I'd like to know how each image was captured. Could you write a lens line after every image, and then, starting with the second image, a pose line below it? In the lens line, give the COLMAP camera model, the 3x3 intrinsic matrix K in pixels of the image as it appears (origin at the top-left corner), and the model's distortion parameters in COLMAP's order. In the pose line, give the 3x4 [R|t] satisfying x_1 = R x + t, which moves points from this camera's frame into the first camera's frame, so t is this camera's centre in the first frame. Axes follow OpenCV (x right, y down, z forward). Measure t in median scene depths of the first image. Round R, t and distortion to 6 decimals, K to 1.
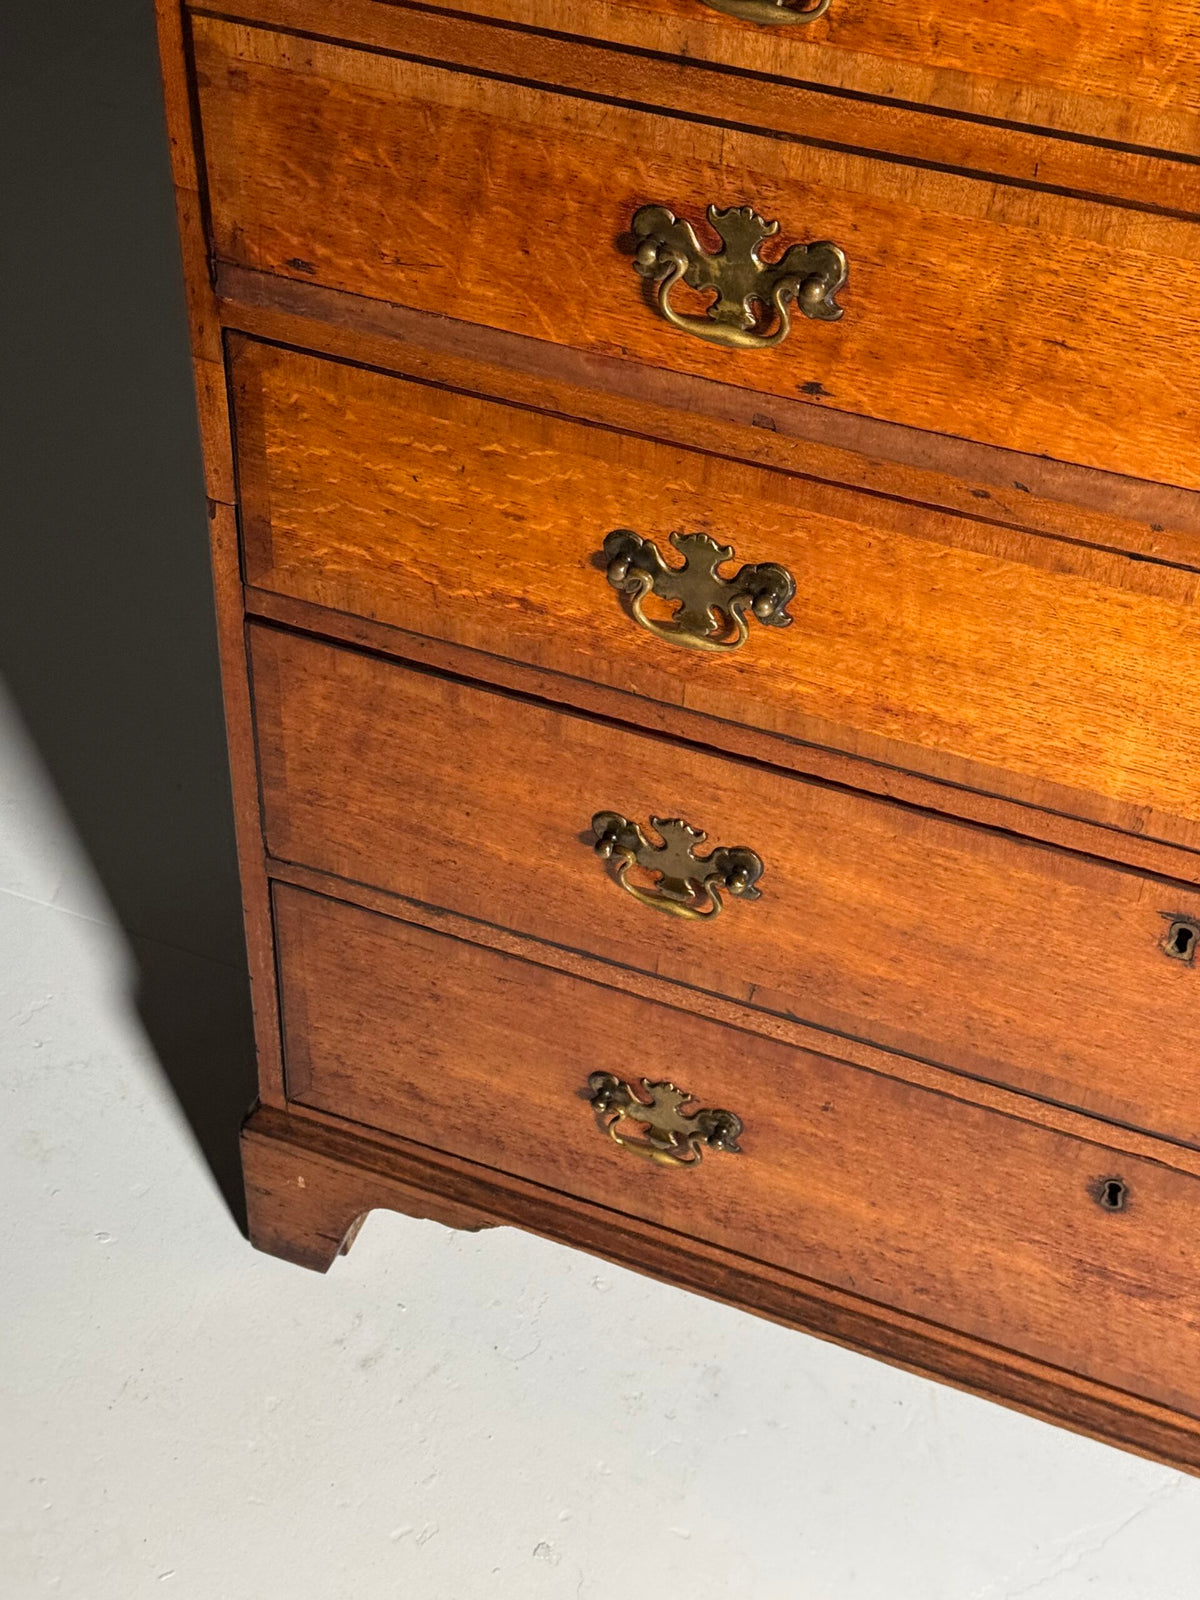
lens RADIAL K [[2232.3, 0, 600.0], [0, 2232.3, 800.0], [0, 0, 1]] dist [0.185063, -0.412035]
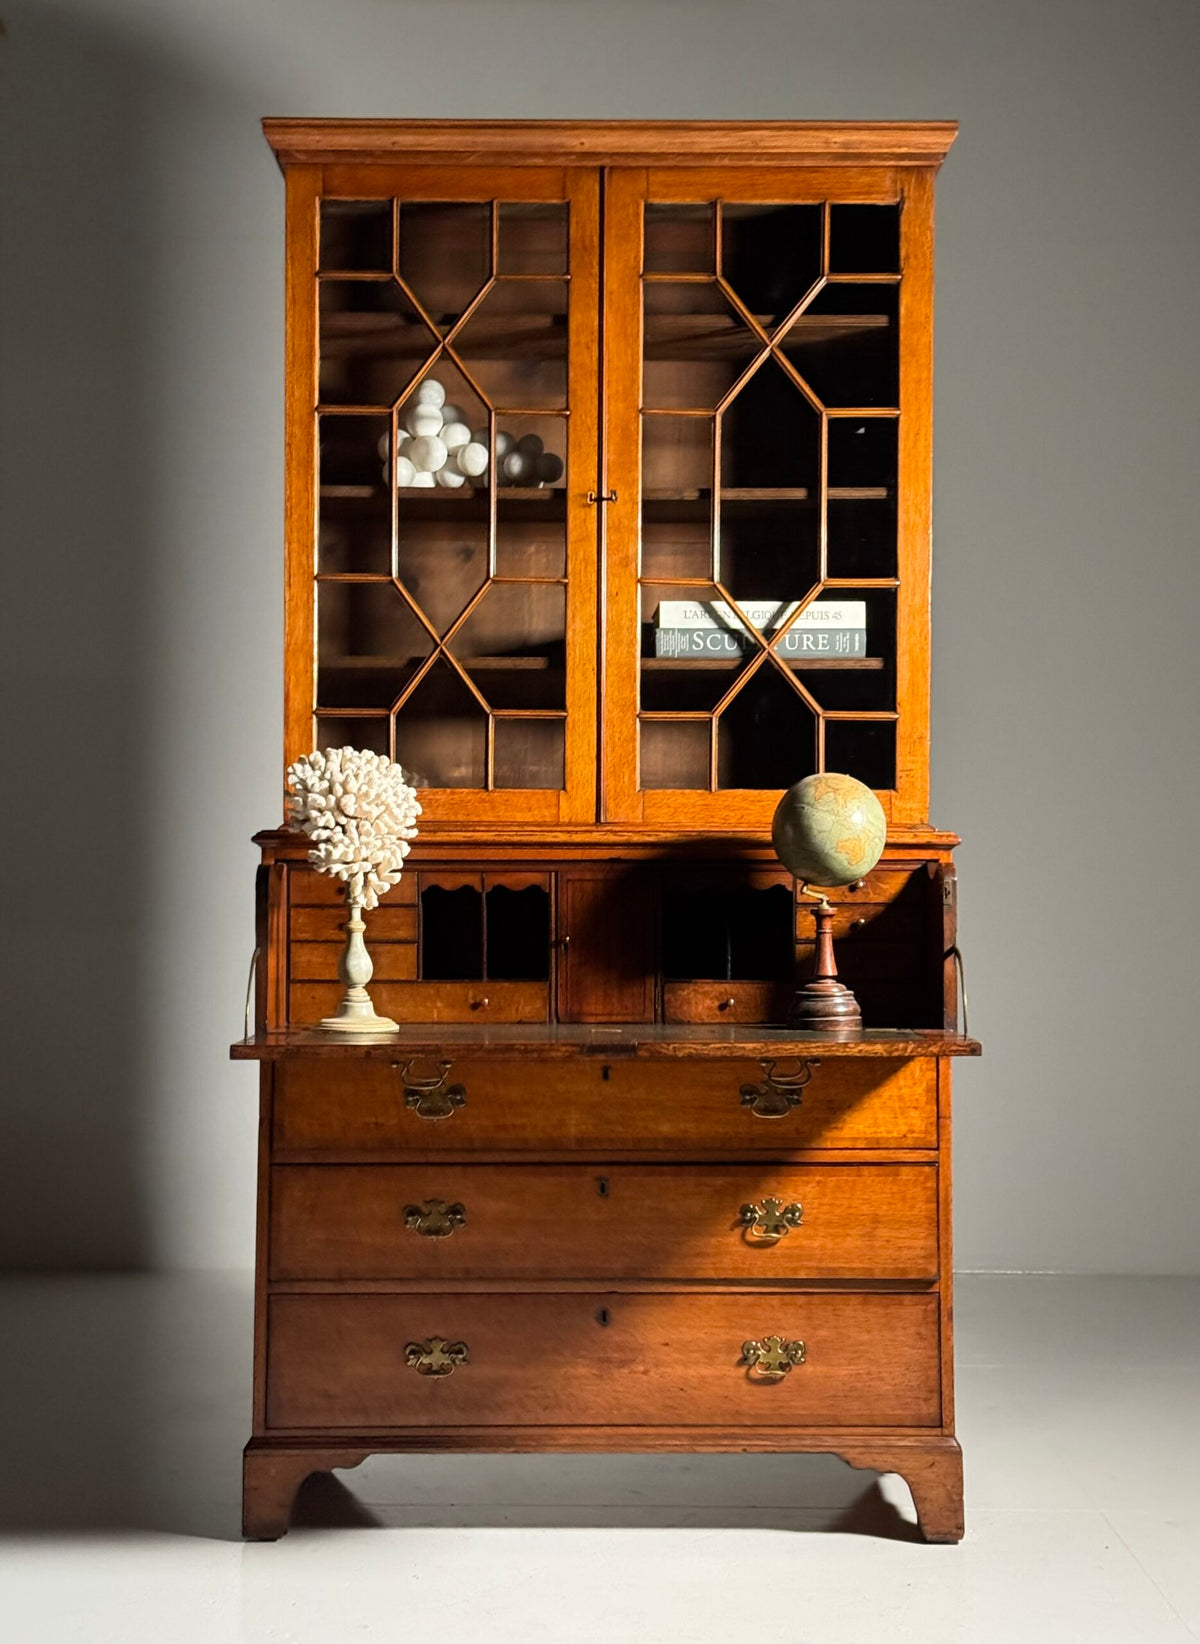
lens RADIAL K [[2581.6, 0, 621.0], [0, 2581.6, 822.9], [0, 0, 1]] dist [0.134781, 0.042158]
pose [[0.925796, -0.021741, 0.377398, -1.080094], [0.275649, 0.722008, -0.634604, 2.007709], [-0.258687, 0.691543, 0.674425, -1.815619]]
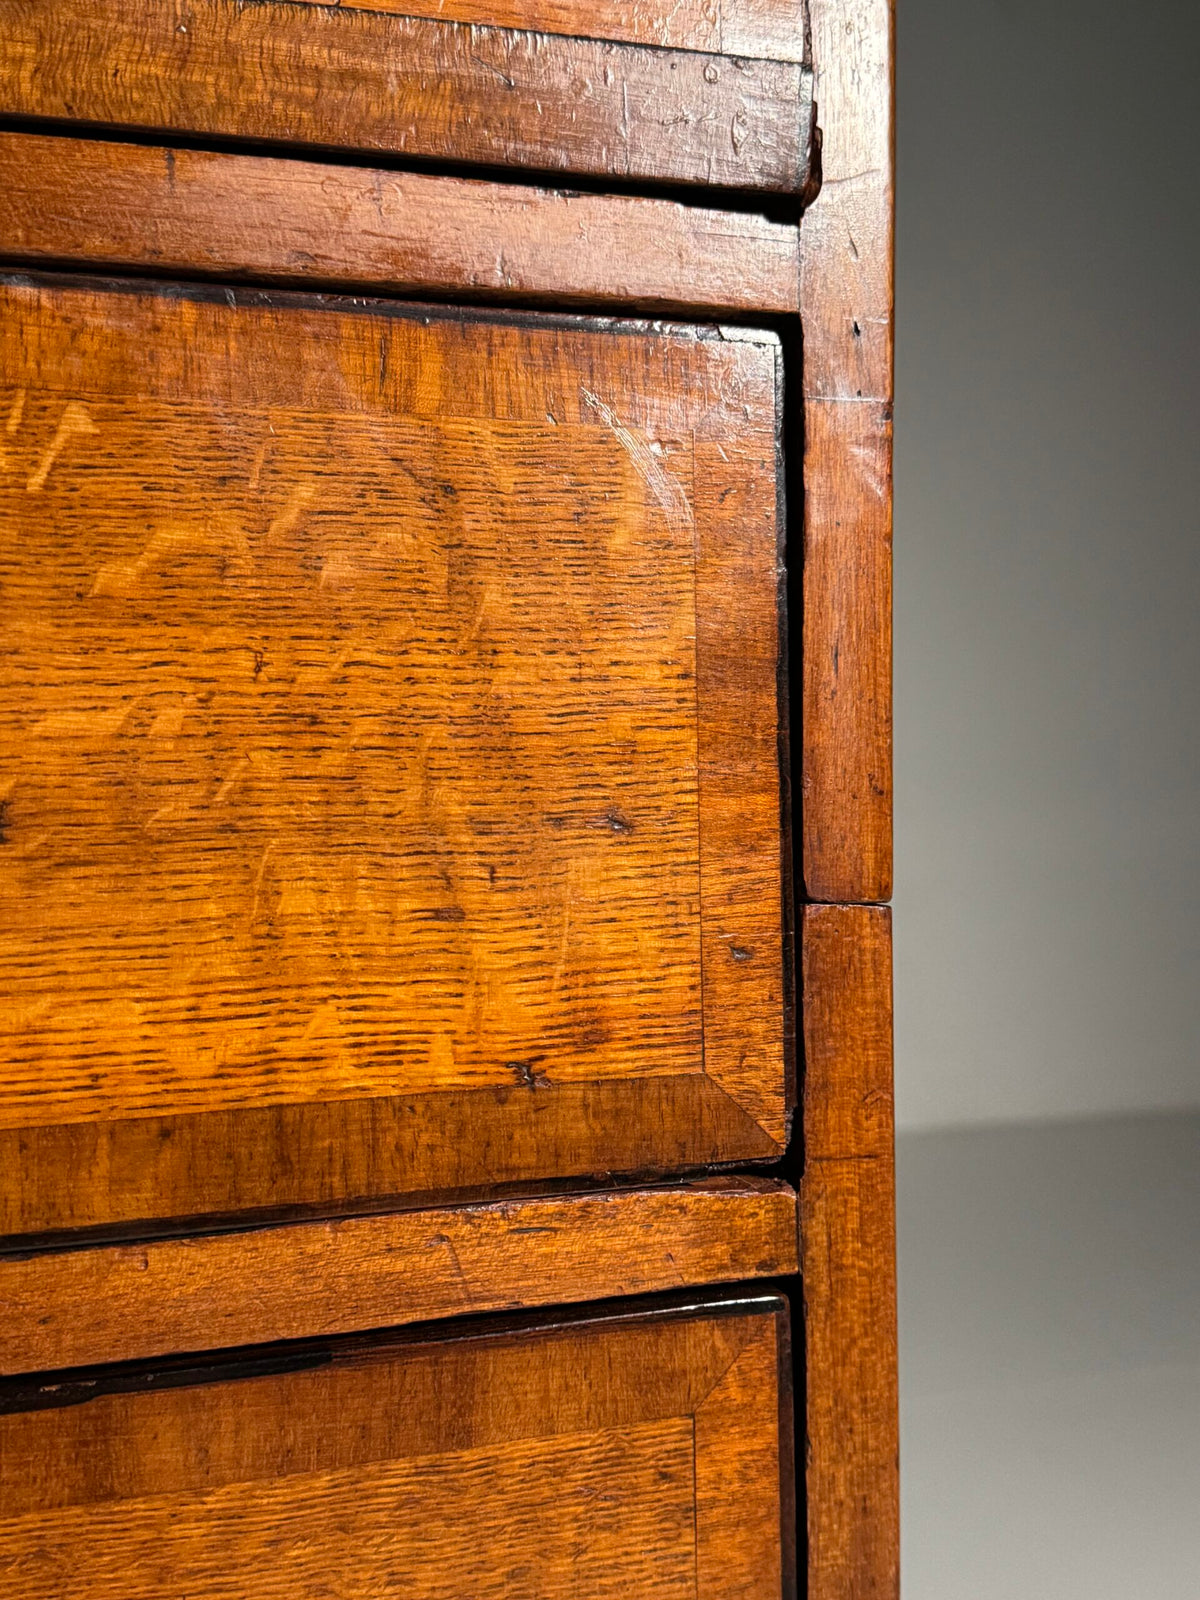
lens RADIAL K [[2102.1, 0, 595.6], [0, 2102.1, 810.8], [0, 0, 1]] dist [0.205568, -0.500177]
pose [[0.723443, -0.065121, 0.687306, 0.437506], [0.488056, 0.752366, -0.442432, 0.244517], [-0.488295, 0.655518, 0.576077, 0.619337]]
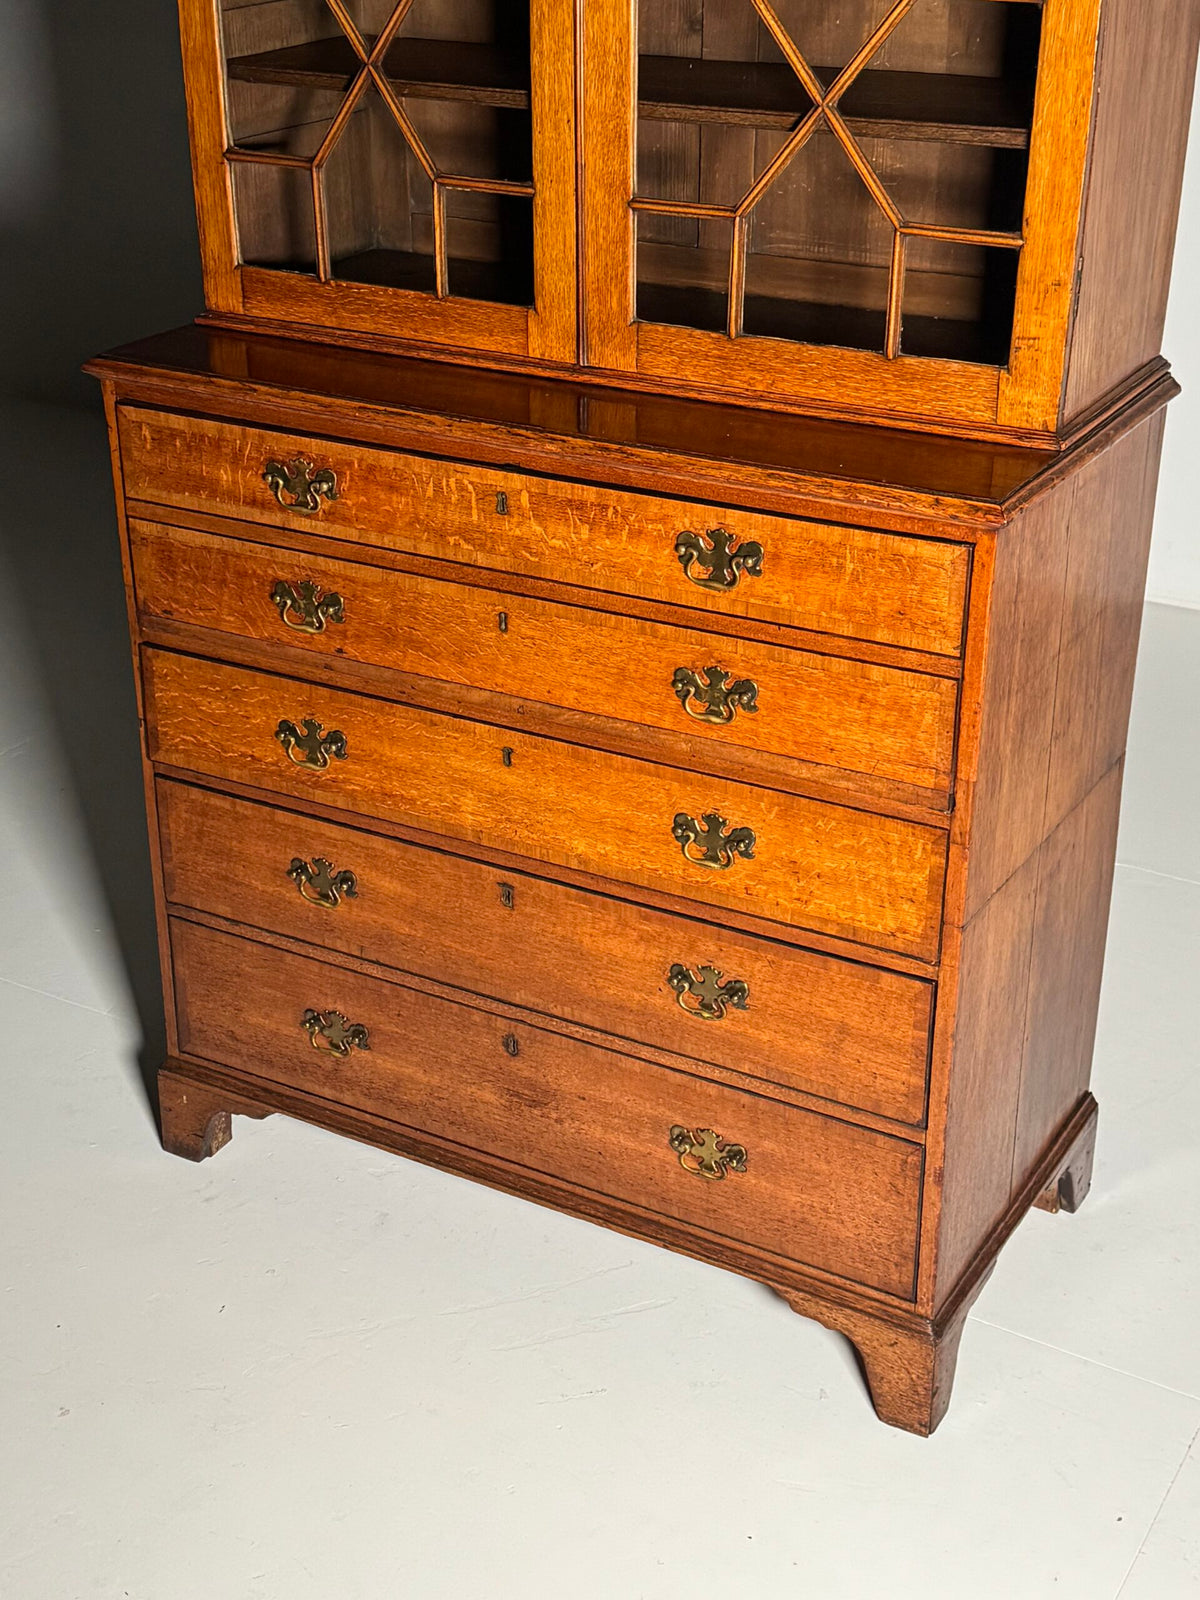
lens RADIAL K [[2160.1, 0, 604.7], [0, 2160.1, 806.2], [0, 0, 1]] dist [0.192281, -0.380467]
pose [[0.989763, 0.030133, -0.139500, 0.666568], [-0.069309, 0.955940, -0.285262, 0.604697], [0.124758, 0.292010, 0.948243, -1.140172]]
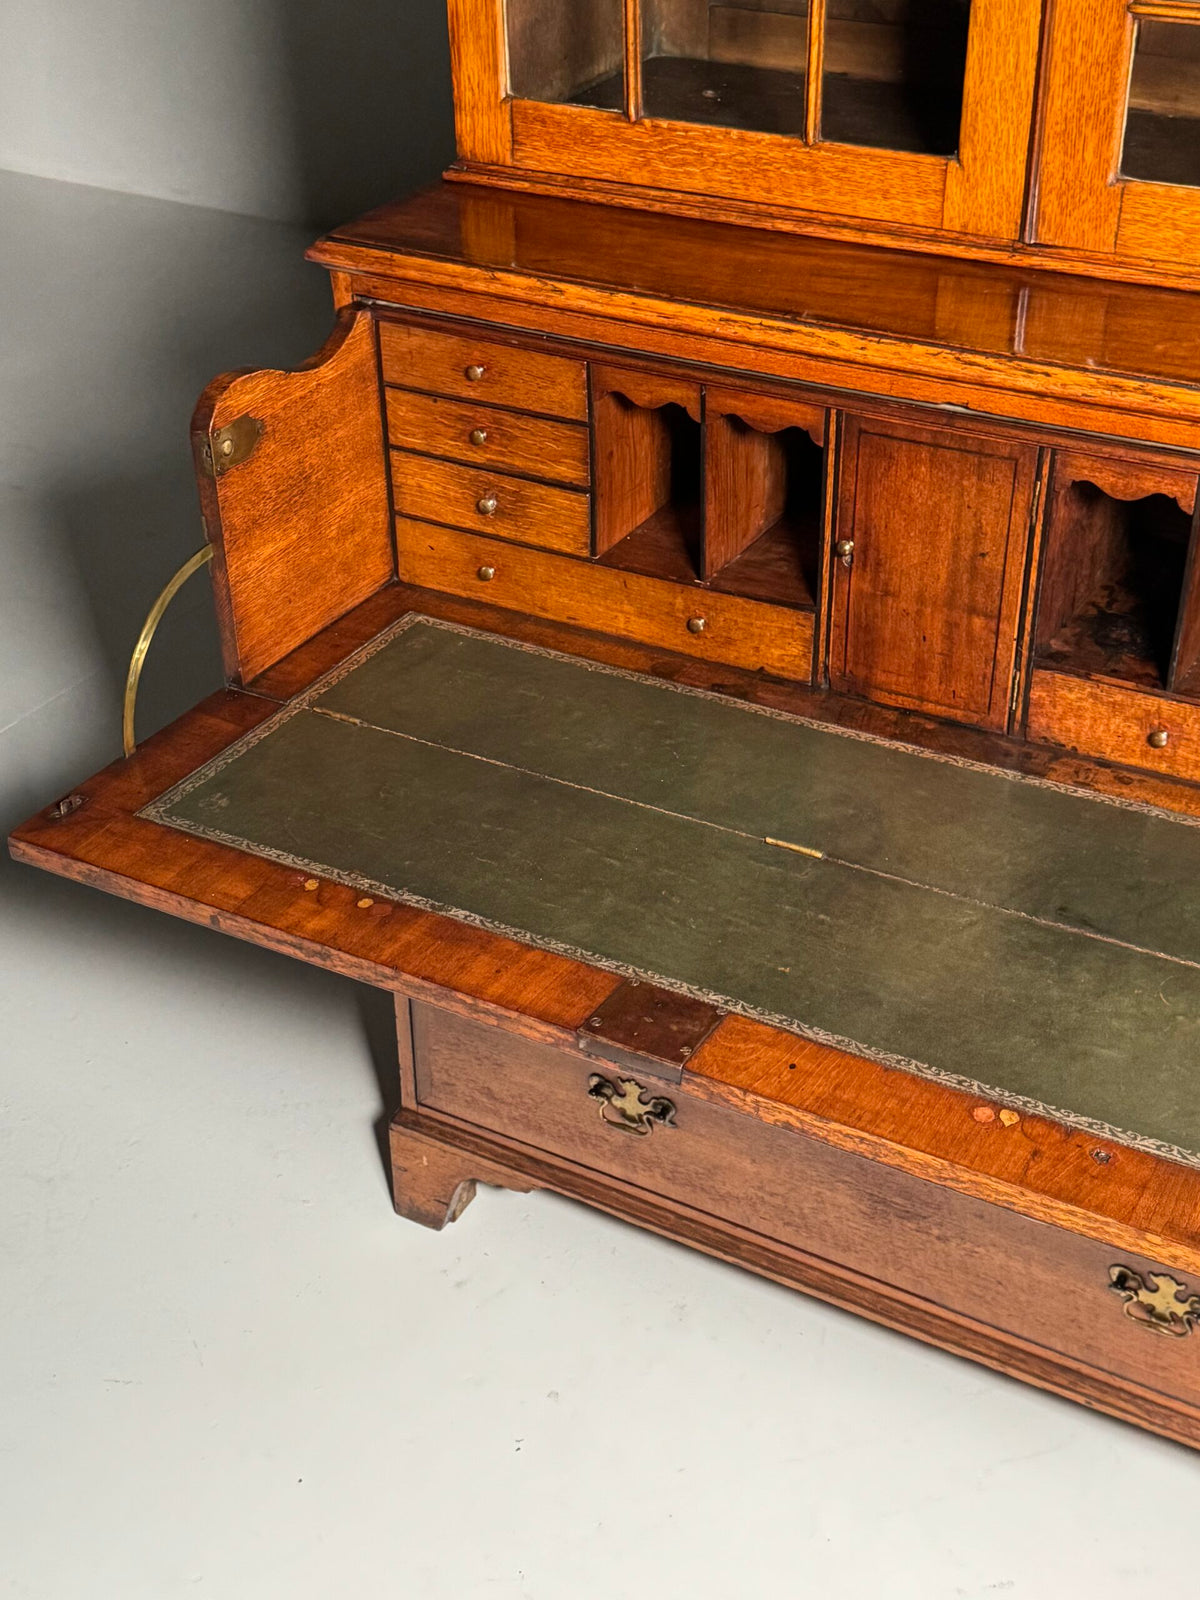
lens RADIAL K [[2102.1, 0, 595.6], [0, 2102.1, 810.8], [0, 0, 1]] dist [0.205568, -0.500177]
pose [[0.988454, 0.033114, -0.147861, 0.269523], [-0.057193, 0.985181, -0.161702, 0.220000], [0.140315, 0.168292, 0.975700, -0.648186]]
